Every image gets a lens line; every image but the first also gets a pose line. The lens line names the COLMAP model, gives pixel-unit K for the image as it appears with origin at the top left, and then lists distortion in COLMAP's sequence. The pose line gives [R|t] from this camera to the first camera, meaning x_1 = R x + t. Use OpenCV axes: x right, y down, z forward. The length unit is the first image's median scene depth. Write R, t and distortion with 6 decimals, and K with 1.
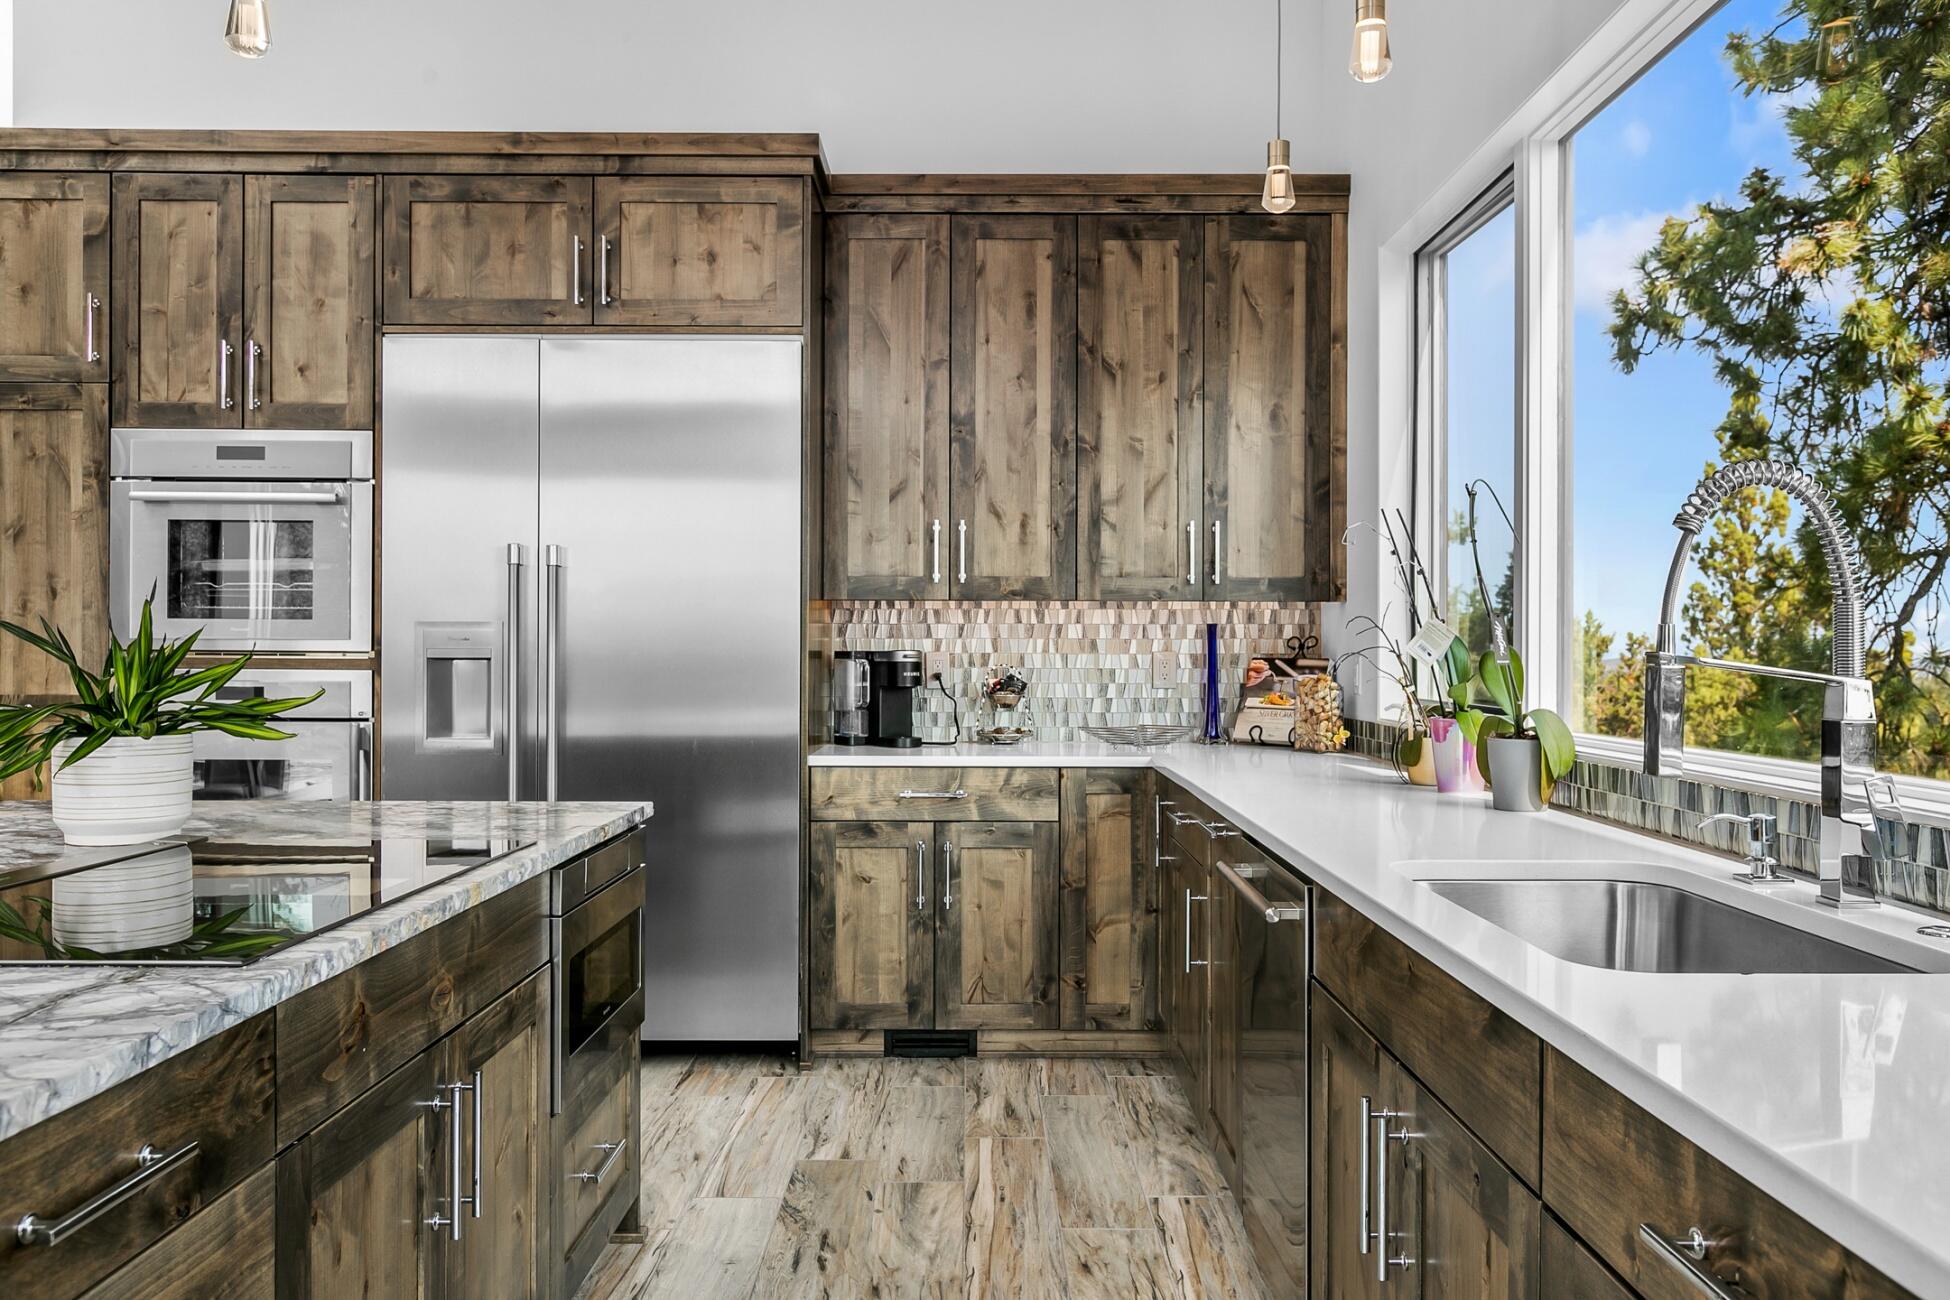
lens RADIAL K [[1429.9, 0, 975.0], [0, 1429.9, 650.0], [0, 0, 1]] dist [-0.001401, 0.002646]
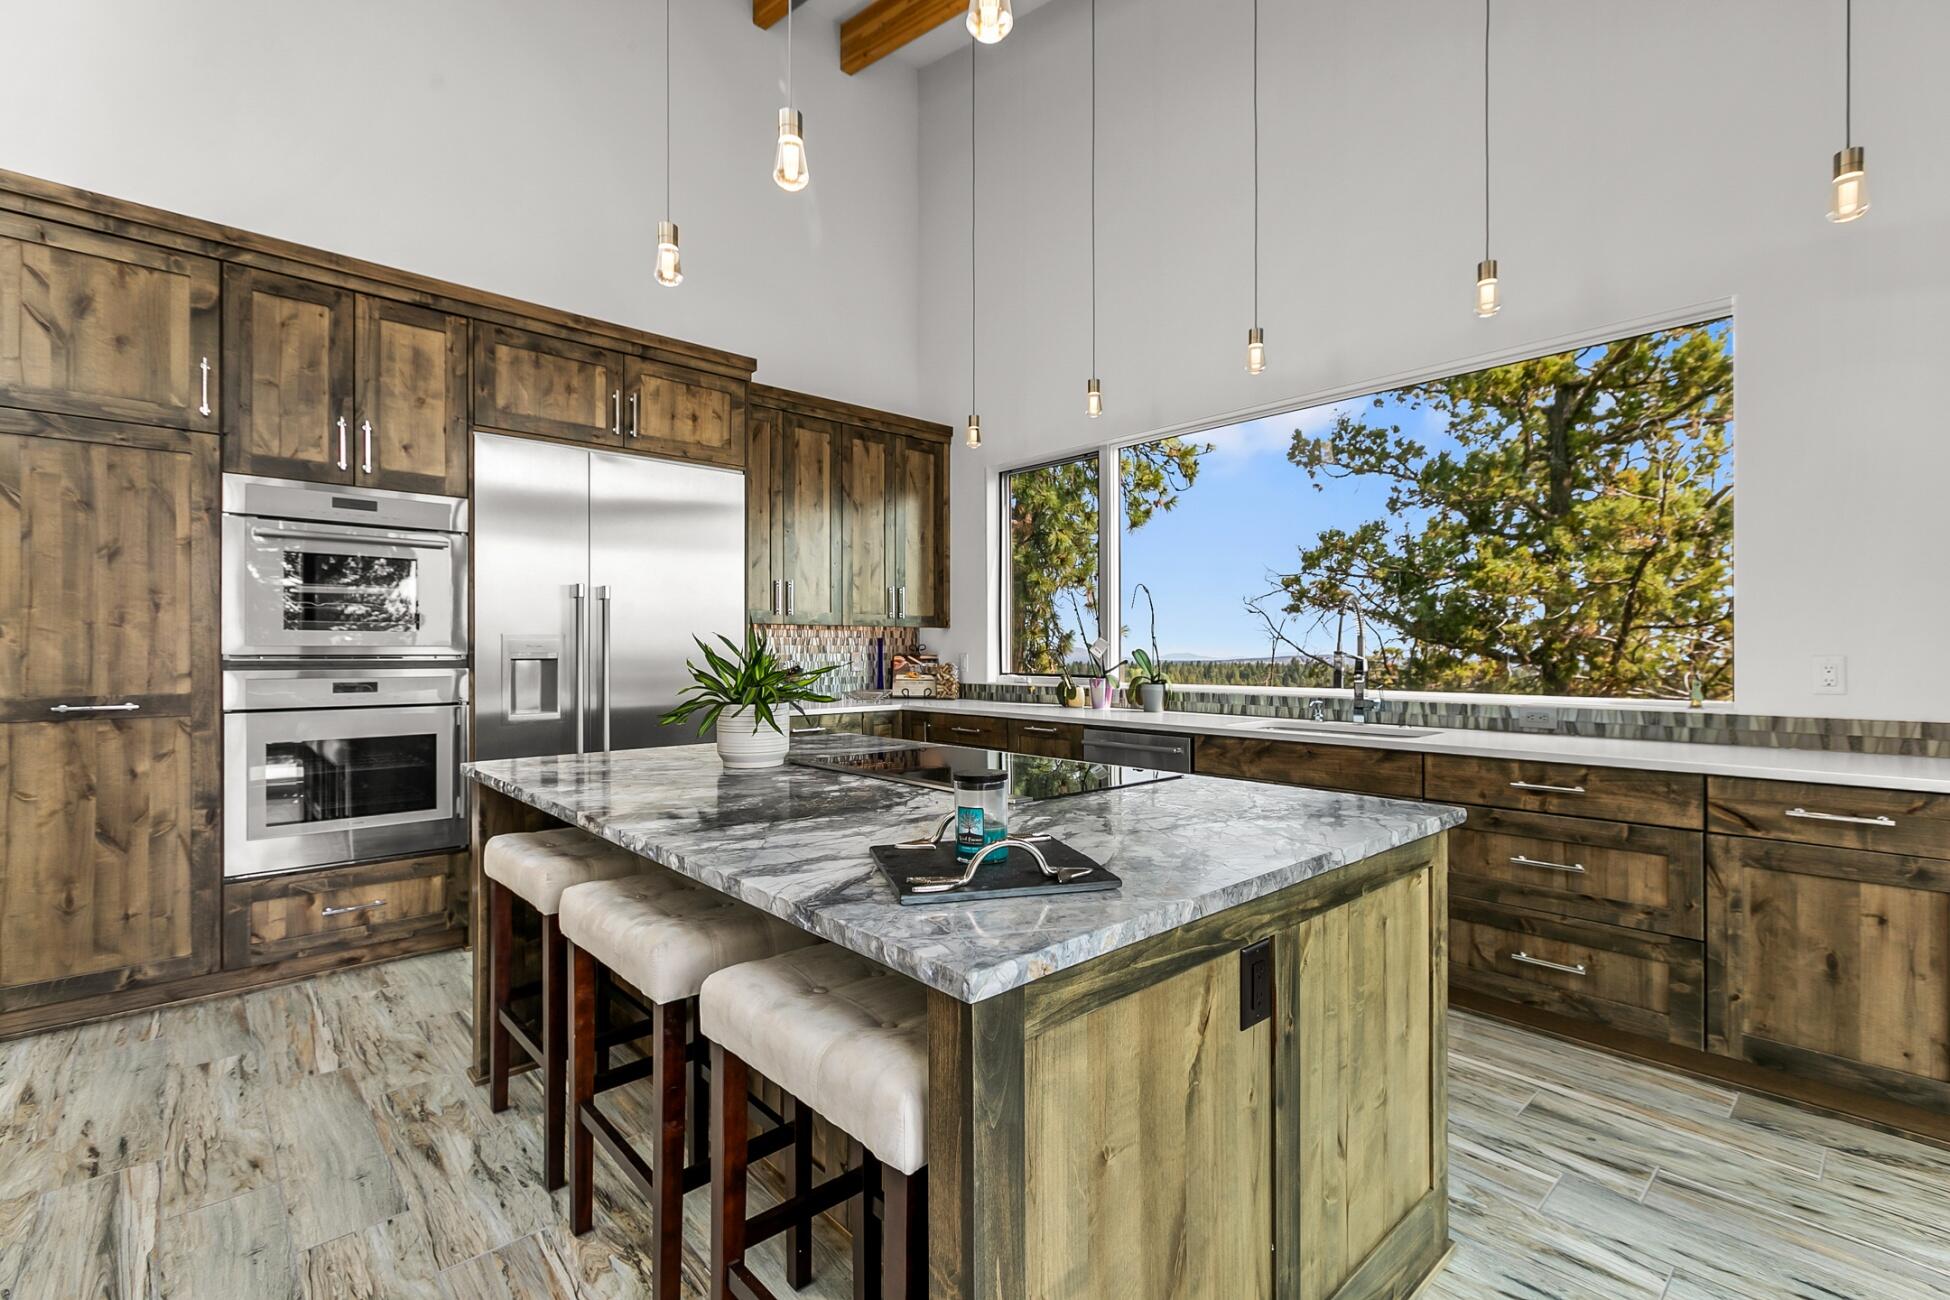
lens RADIAL K [[876.6, 0, 966.4], [0, 876.6, 649.4], [0, 0, 1]] dist [0.002942, -0.002742]
pose [[0.738788, -0.003154, 0.673930, -0.639473], [0.005383, 0.999985, -0.001222, -0.000930], [-0.673916, 0.004531, 0.738794, 0.028820]]
